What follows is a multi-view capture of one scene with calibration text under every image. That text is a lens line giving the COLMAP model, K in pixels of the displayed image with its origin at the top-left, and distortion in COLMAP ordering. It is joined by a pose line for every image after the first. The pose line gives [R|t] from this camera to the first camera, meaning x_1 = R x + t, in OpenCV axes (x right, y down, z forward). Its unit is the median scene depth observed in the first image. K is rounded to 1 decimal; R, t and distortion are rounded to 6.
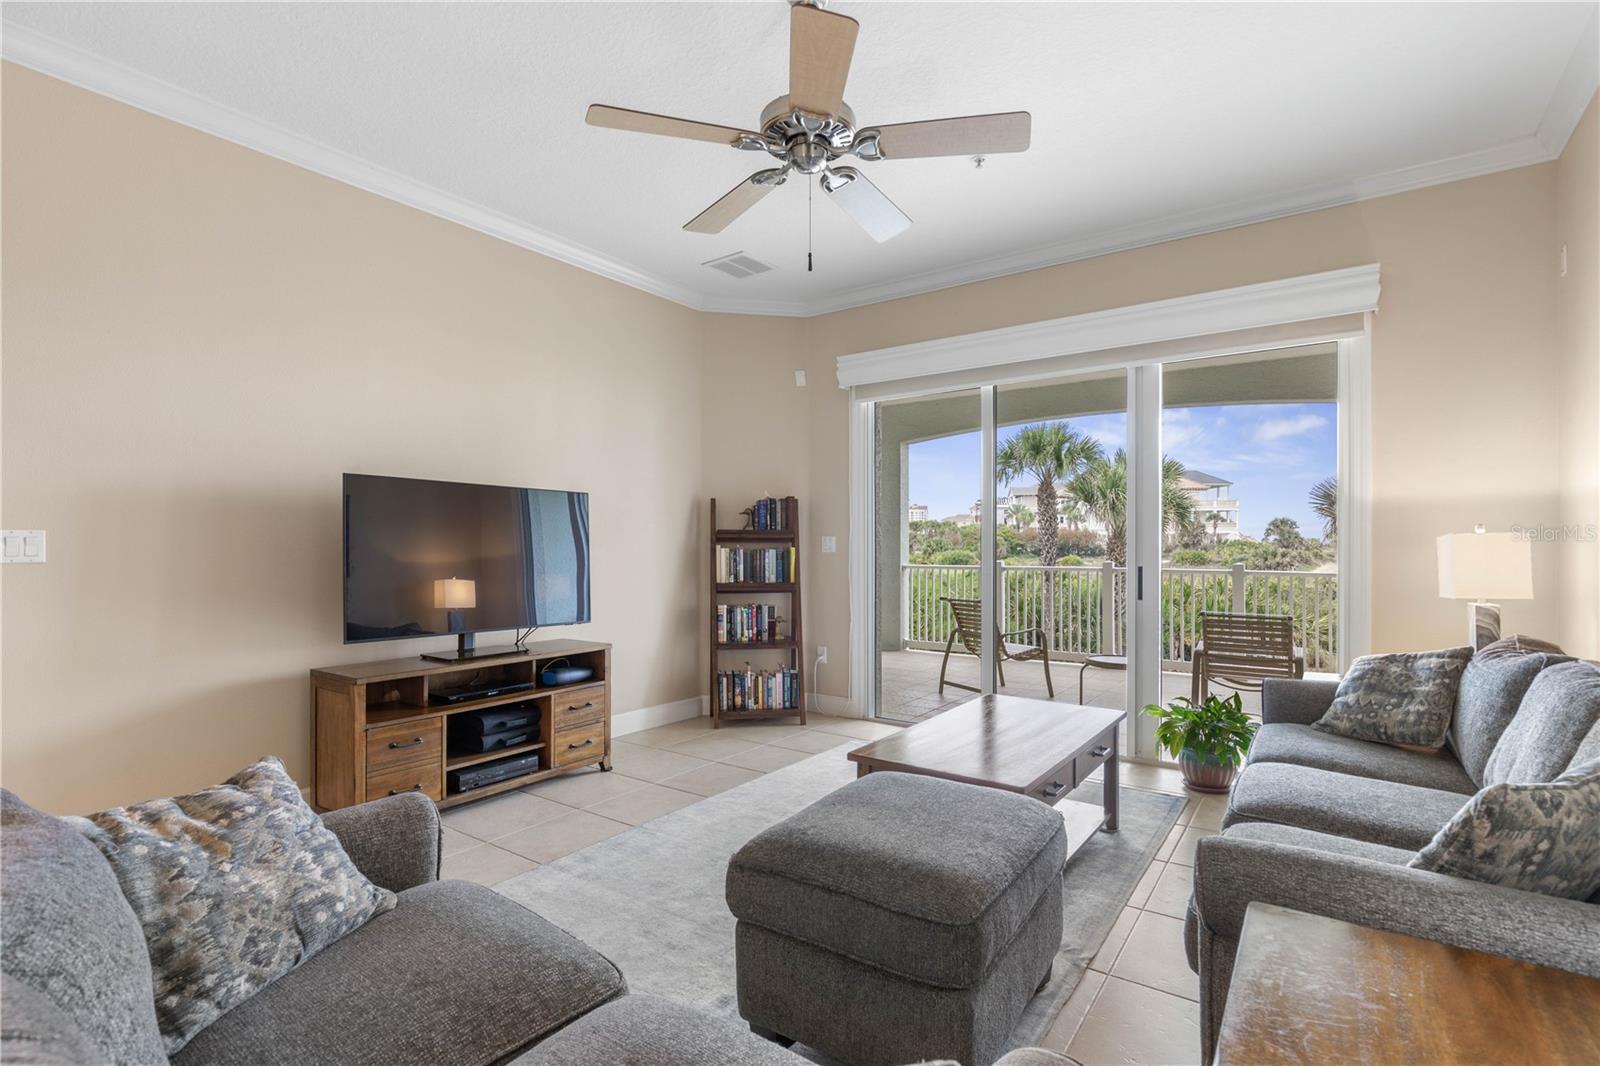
lens RADIAL K [[747.9, 0, 799.7], [0, 747.9, 544.7], [0, 0, 1]] dist [-0.001098, 0.000122]
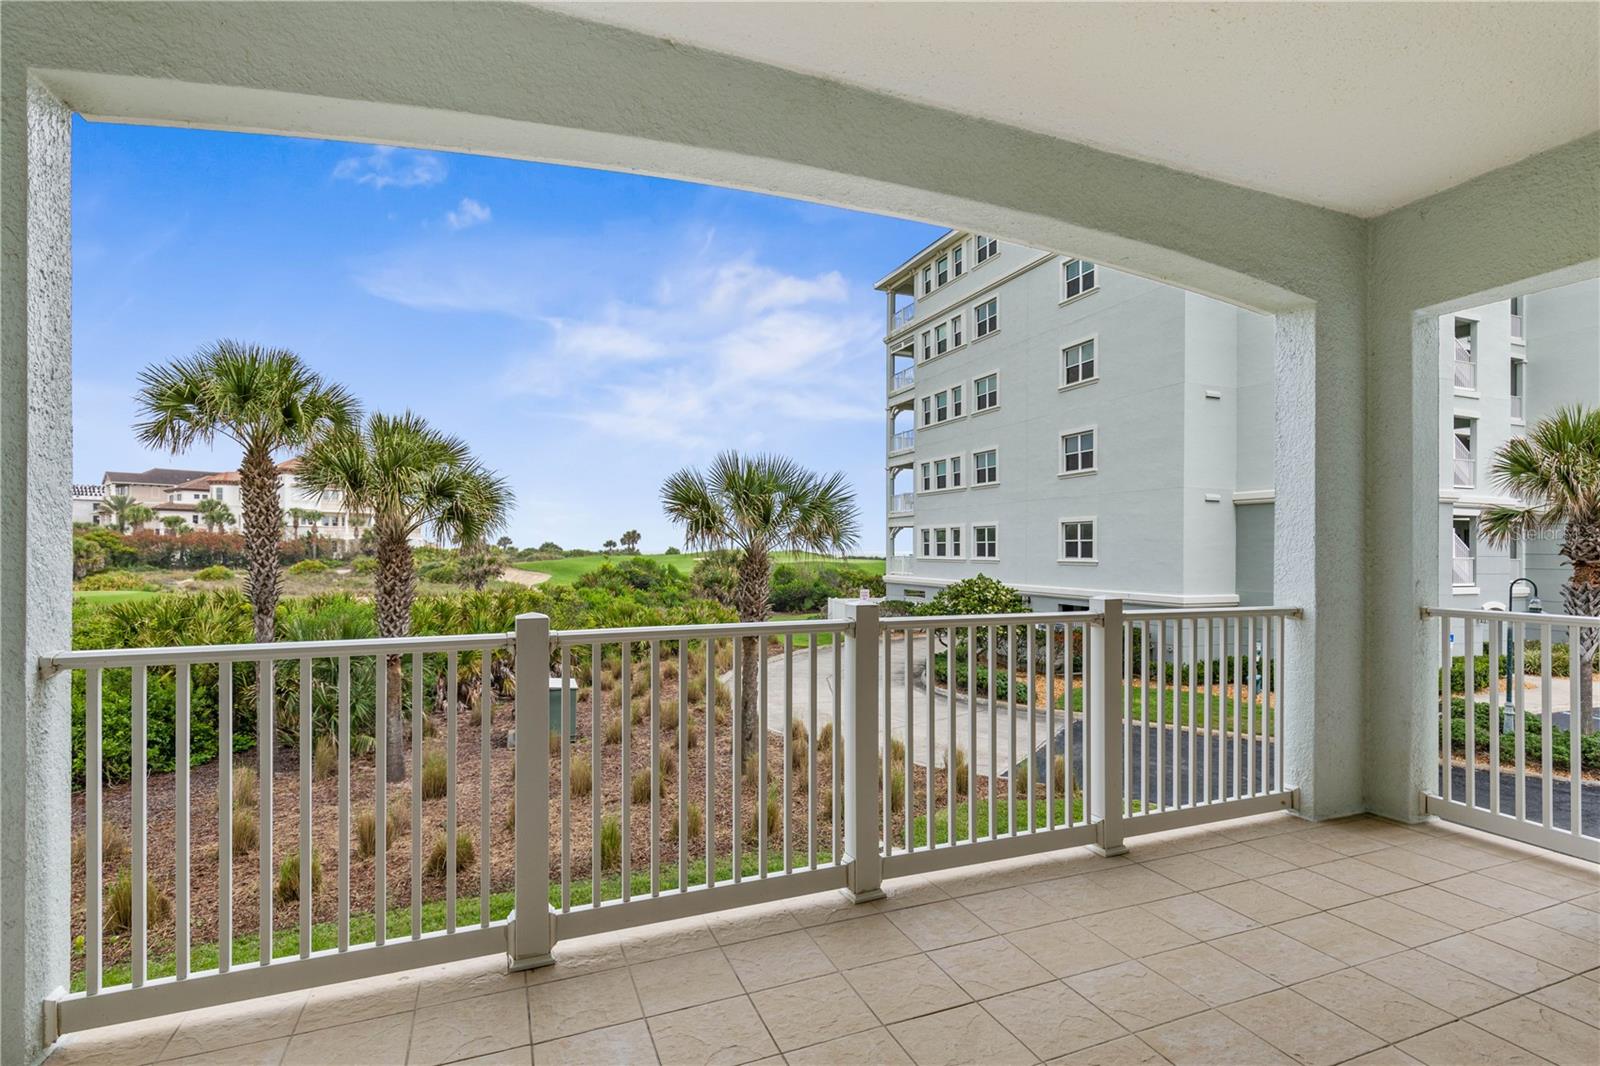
lens RADIAL K [[808.0, 0, 829.5], [0, 808.0, 549.0], [0, 0, 1]] dist [-0.012356, 0.002151]
pose [[0.529561, 0.000409, 0.848272, 0.116730], [0.002610, 0.999994, -0.002111, -0.010490], [-0.848268, 0.003332, 0.529557, 1.261197]]
